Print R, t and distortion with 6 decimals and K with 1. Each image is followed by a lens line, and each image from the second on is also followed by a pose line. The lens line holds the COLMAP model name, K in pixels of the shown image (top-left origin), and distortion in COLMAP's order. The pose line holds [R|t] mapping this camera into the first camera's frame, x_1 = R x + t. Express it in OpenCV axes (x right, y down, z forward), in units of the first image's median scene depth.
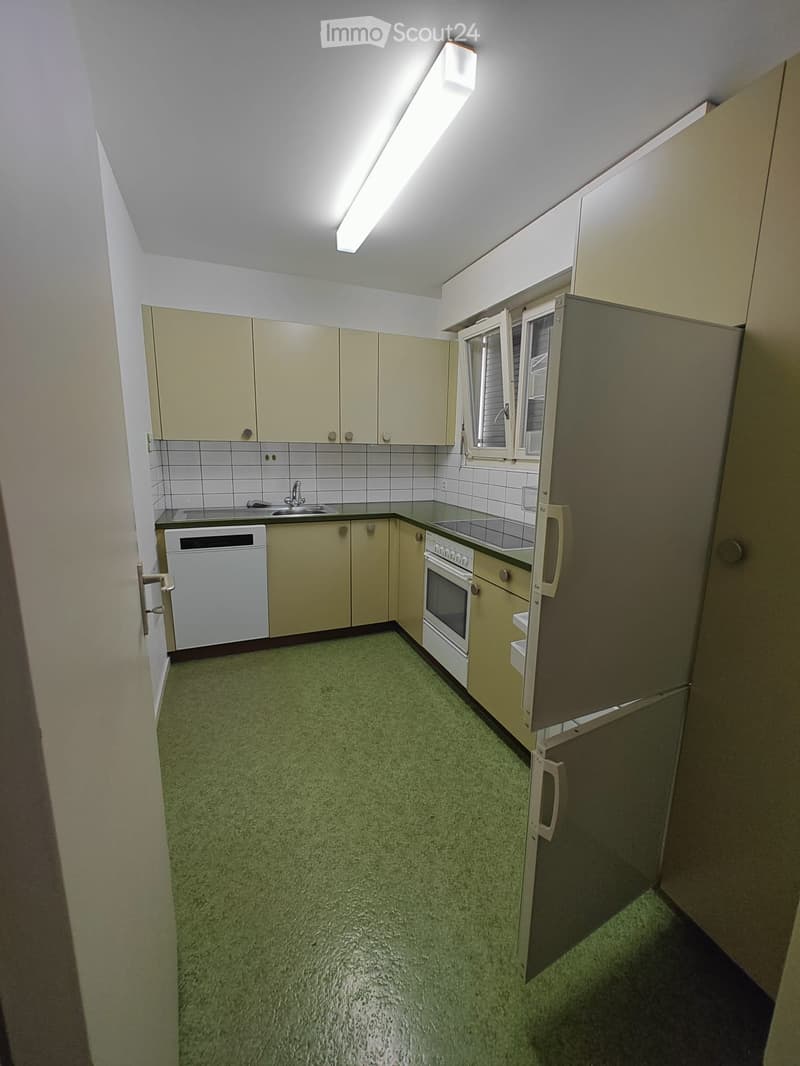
lens RADIAL K [[445.6, 0, 397.2], [0, 445.6, 533.0], [0, 0, 1]] dist [-0.000658, 0.000004]
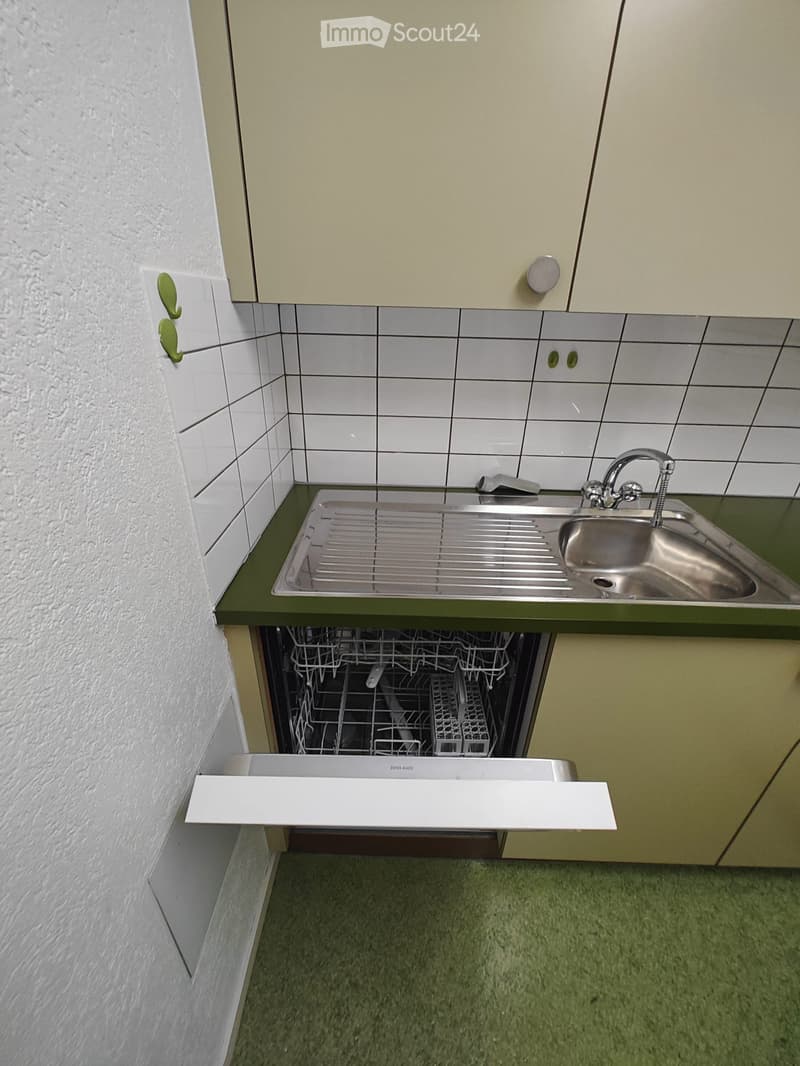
lens RADIAL K [[445.6, 0, 397.2], [0, 445.6, 533.0], [0, 0, 1]] dist [-0.000658, 0.000004]
pose [[0.917509, 0.188483, -0.350217, -0.345390], [-0.082117, 0.951375, 0.296886, -0.179457], [0.389146, -0.243637, 0.888373, 0.821773]]
